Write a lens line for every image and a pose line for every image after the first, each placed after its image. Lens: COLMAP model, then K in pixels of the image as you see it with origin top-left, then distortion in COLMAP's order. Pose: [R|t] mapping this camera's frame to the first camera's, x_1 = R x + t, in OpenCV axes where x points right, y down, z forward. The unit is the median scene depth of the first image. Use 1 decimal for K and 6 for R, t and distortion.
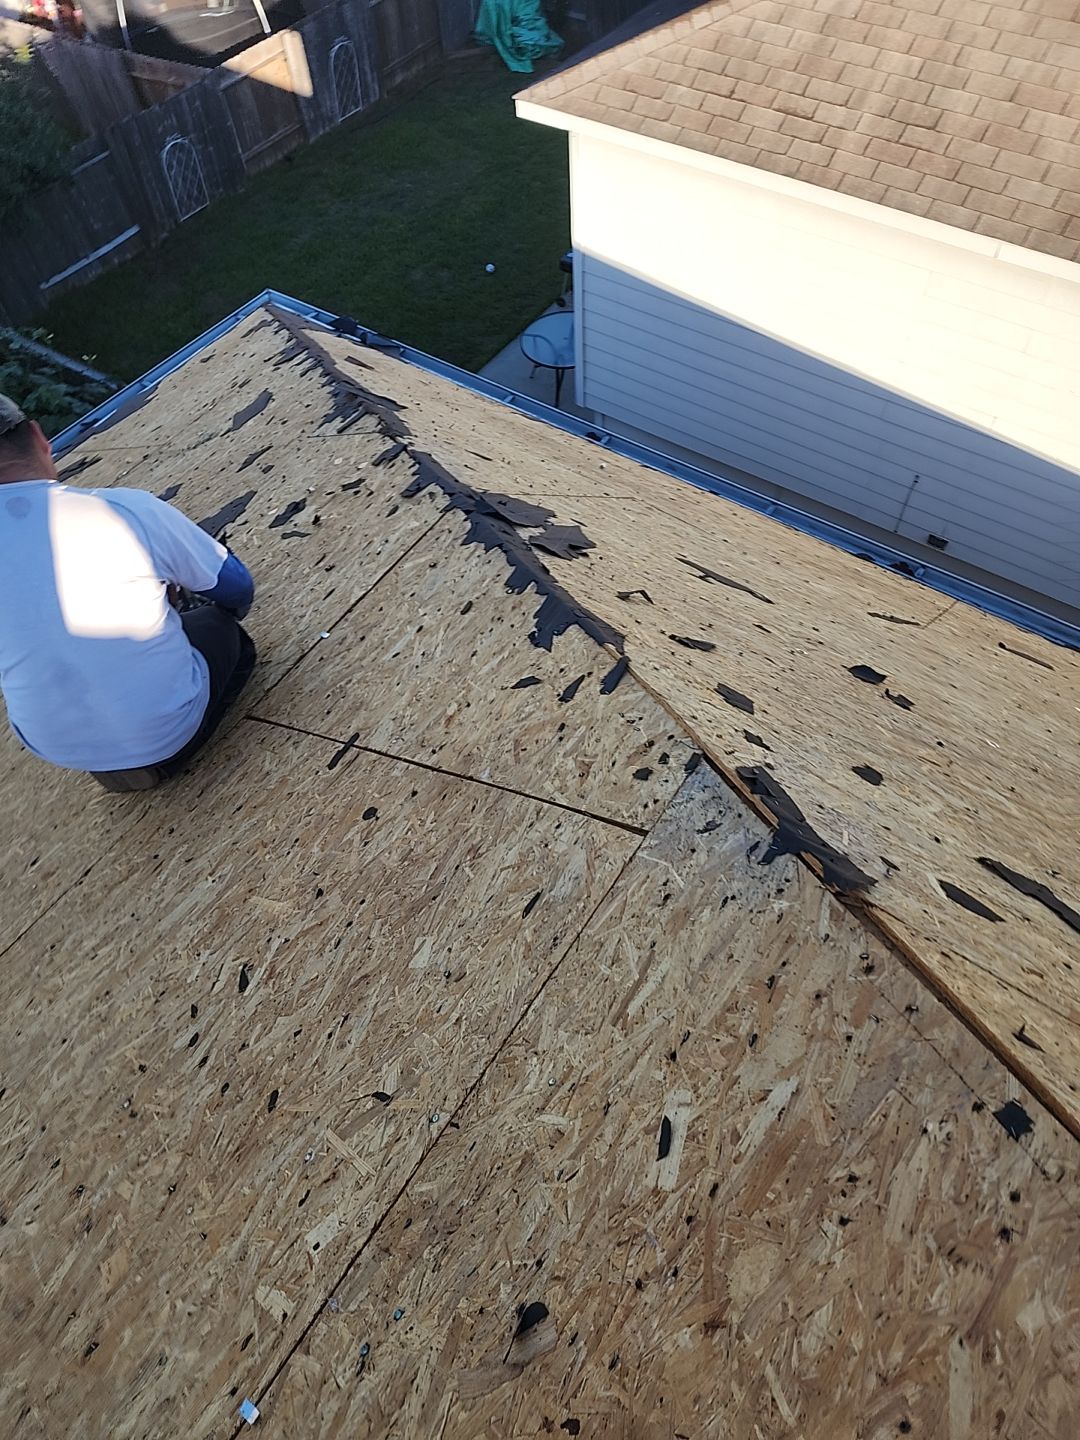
lens RADIAL K [[931.3, 0, 546.6], [0, 931.3, 727.3], [0, 0, 1]] dist [0.037112, -0.042210]
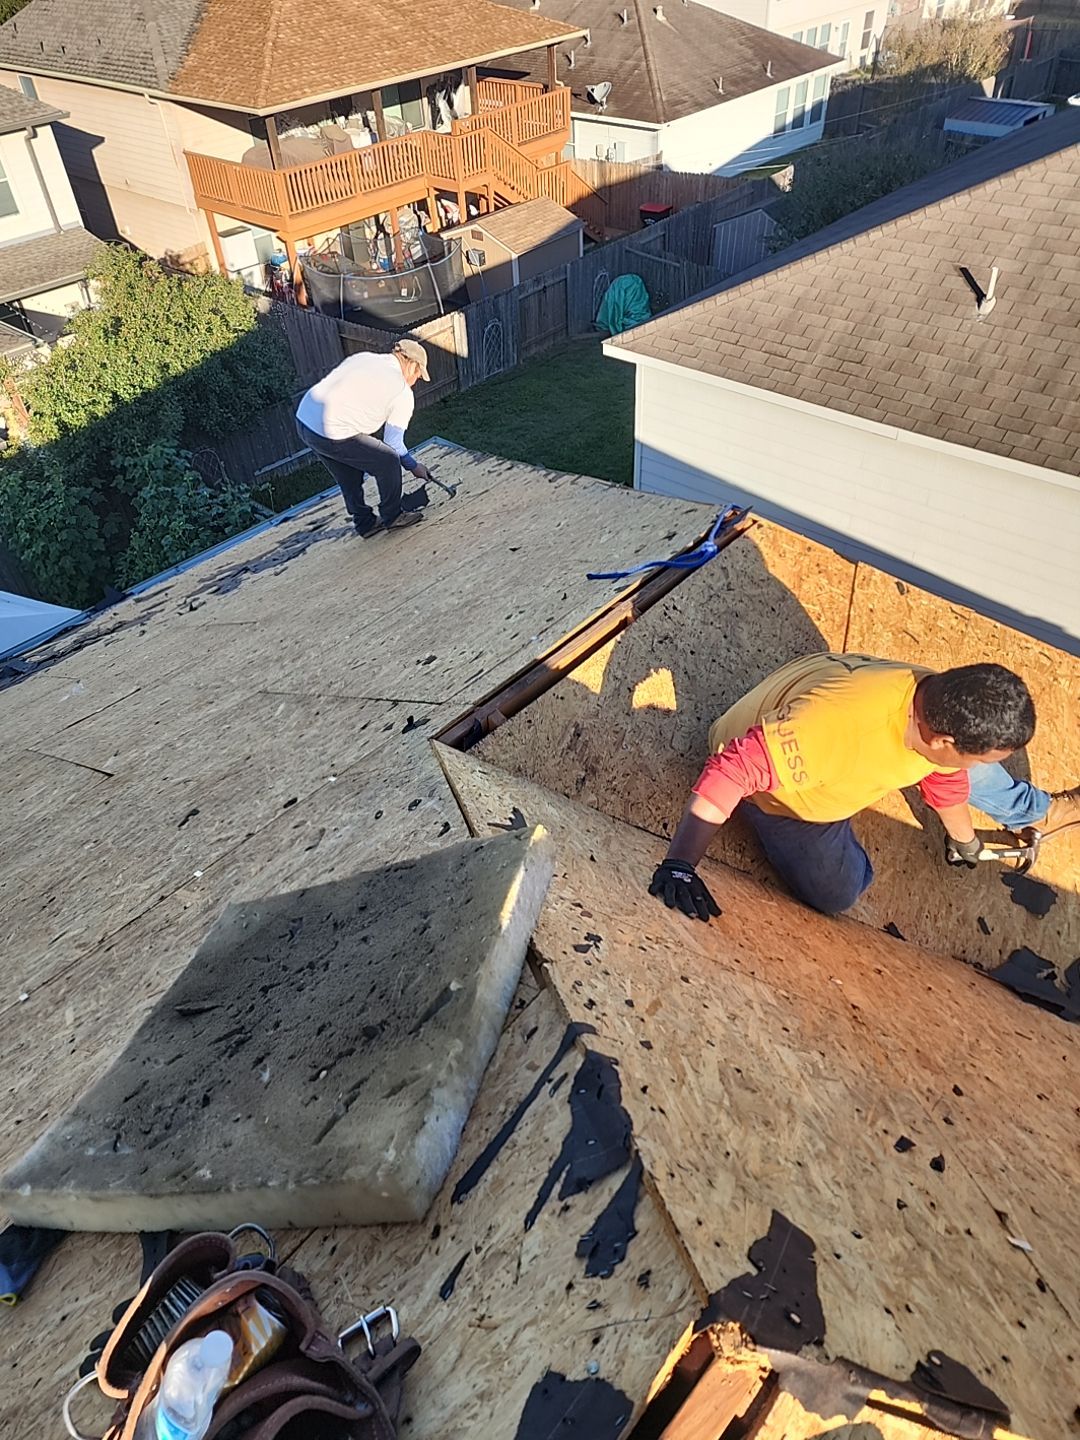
lens RADIAL K [[931.3, 0, 519.9], [0, 931.3, 751.0], [0, 0, 1]] dist [0.037112, -0.042210]
pose [[0.988922, 0.086552, -0.120590, 0.085505], [-0.110612, 0.971459, -0.209839, 0.361754], [0.098987, 0.220853, 0.970271, -0.412021]]
